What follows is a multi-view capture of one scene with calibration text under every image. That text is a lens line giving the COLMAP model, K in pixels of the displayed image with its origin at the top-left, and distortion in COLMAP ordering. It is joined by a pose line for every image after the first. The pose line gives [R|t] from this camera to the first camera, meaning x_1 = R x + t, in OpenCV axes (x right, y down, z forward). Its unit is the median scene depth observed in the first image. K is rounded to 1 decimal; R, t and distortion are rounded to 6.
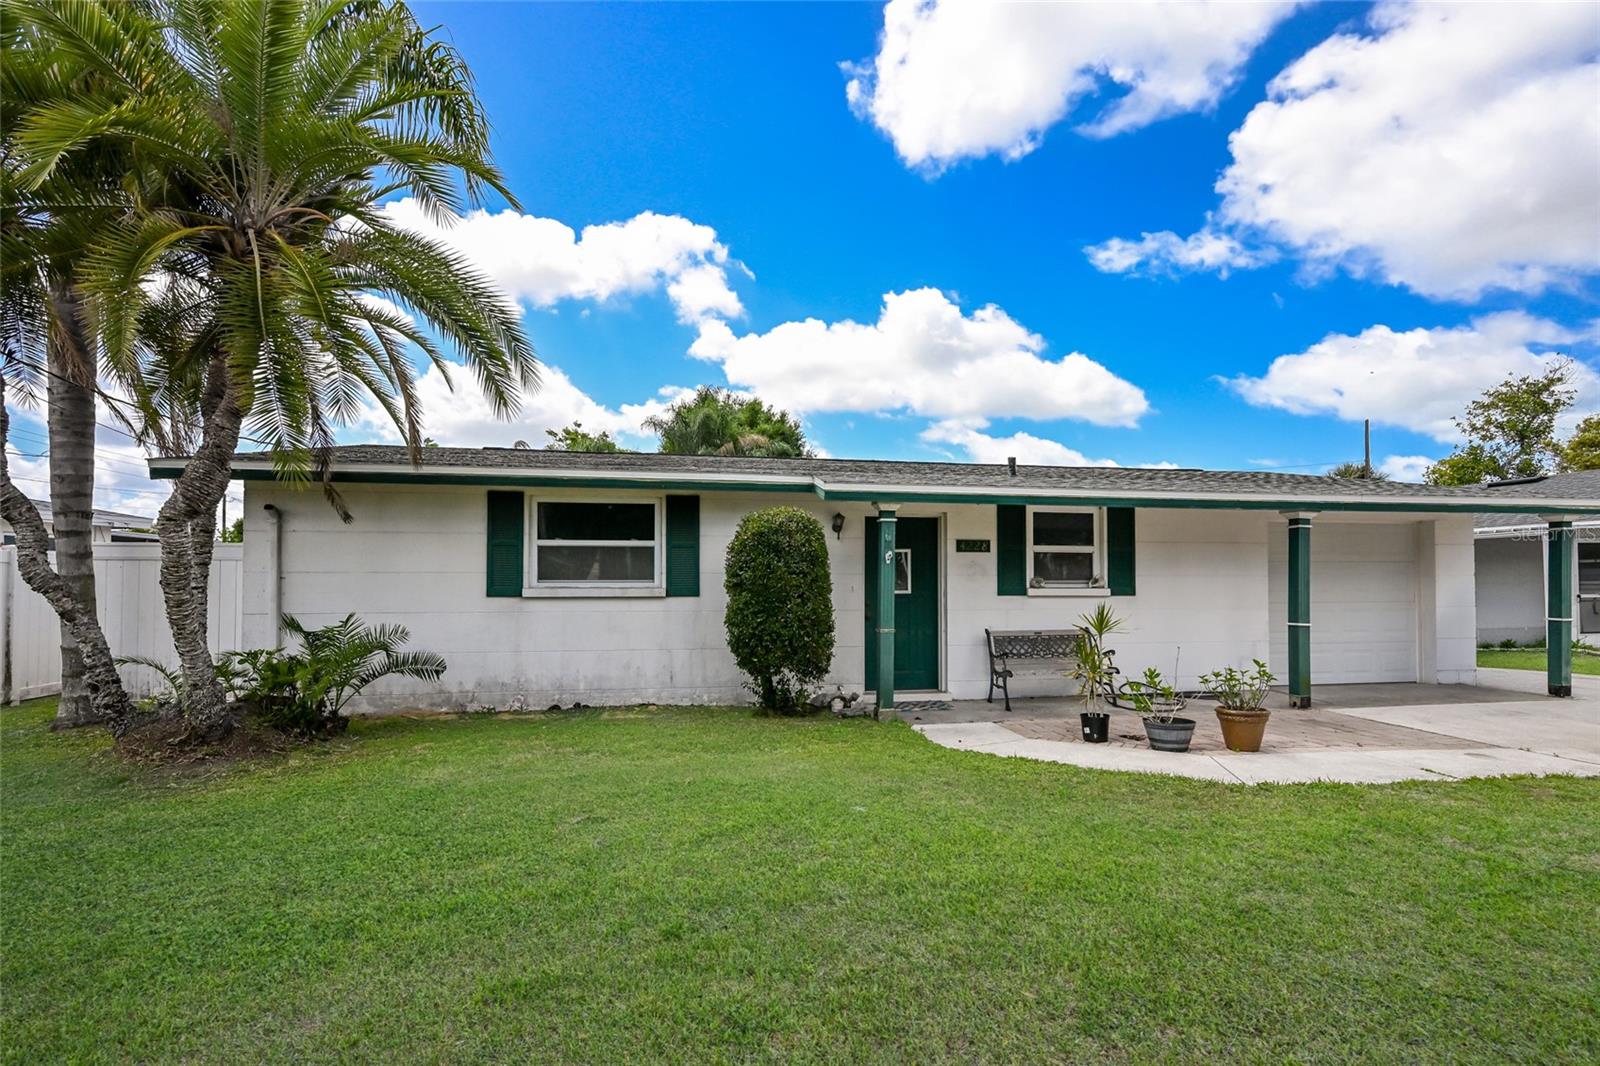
lens RADIAL K [[726.1, 0, 798.5], [0, 726.1, 547.0], [0, 0, 1]] dist [0.003807, 0.002074]
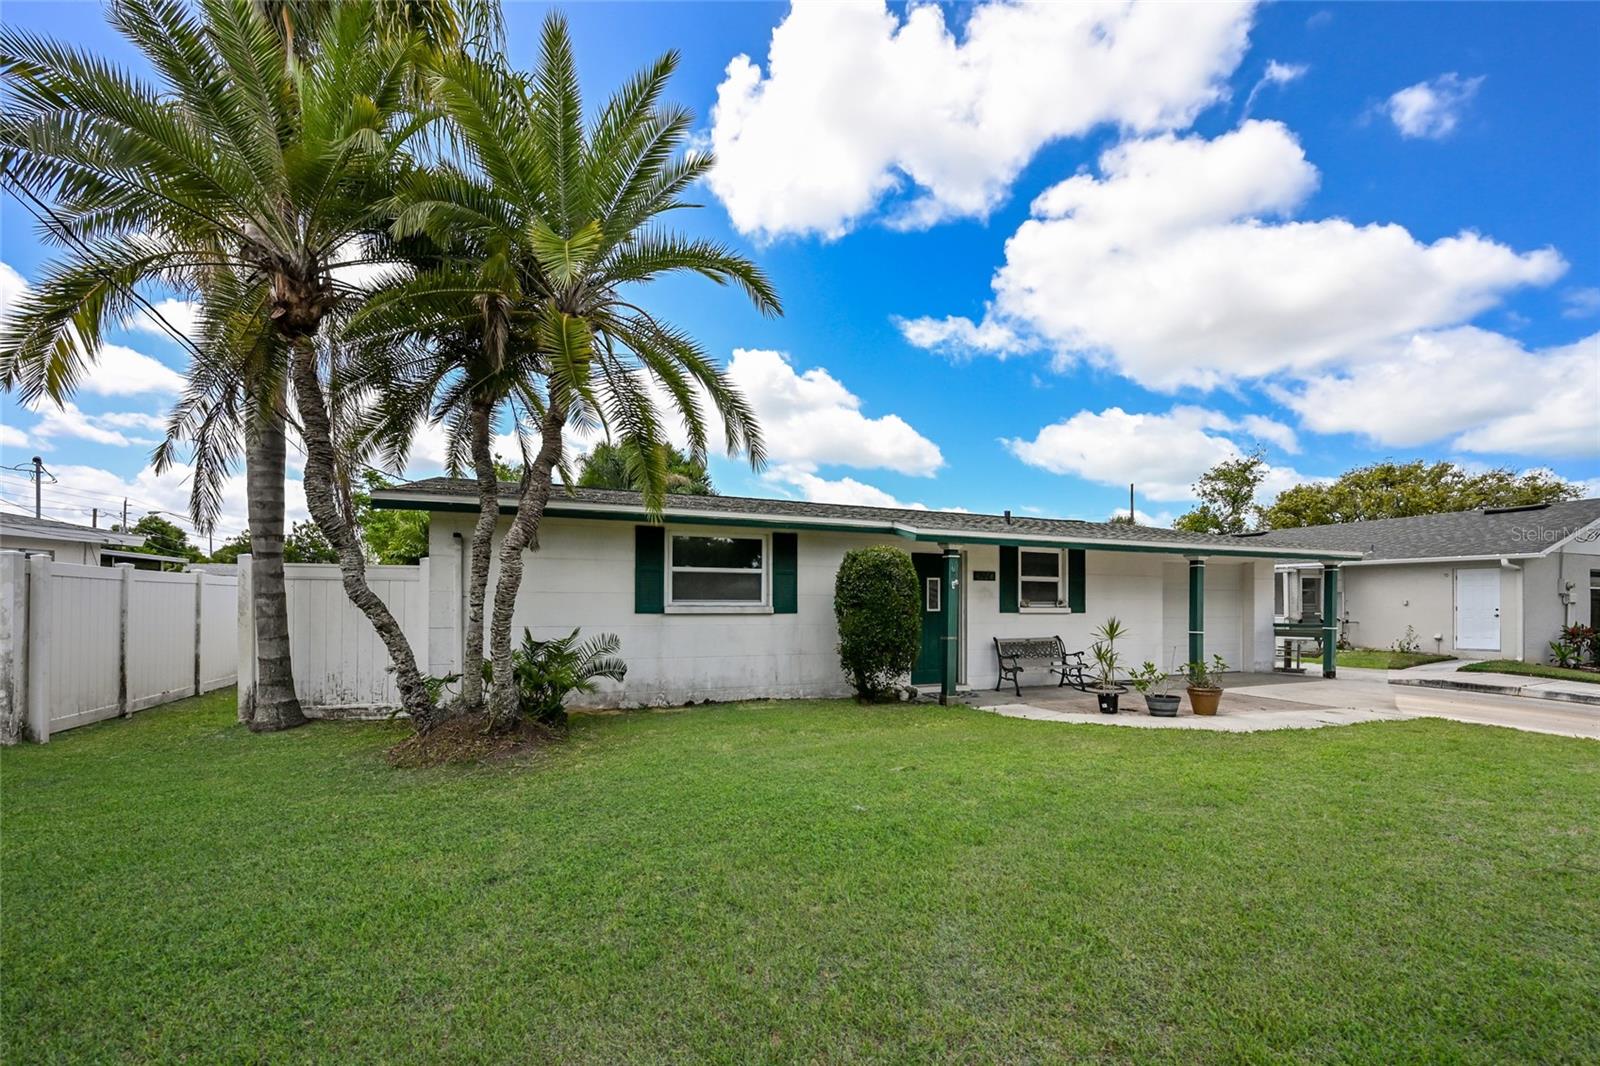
lens RADIAL K [[636.2, 0, 764.3], [0, 636.2, 600.9], [0, 0, 1]] dist [-0.001152, -0.000996]
pose [[0.979686, 0.004830, 0.200482, -0.376443], [-0.014104, 0.998894, 0.044859, -0.002747], [-0.200043, -0.046775, 0.978670, -0.069475]]
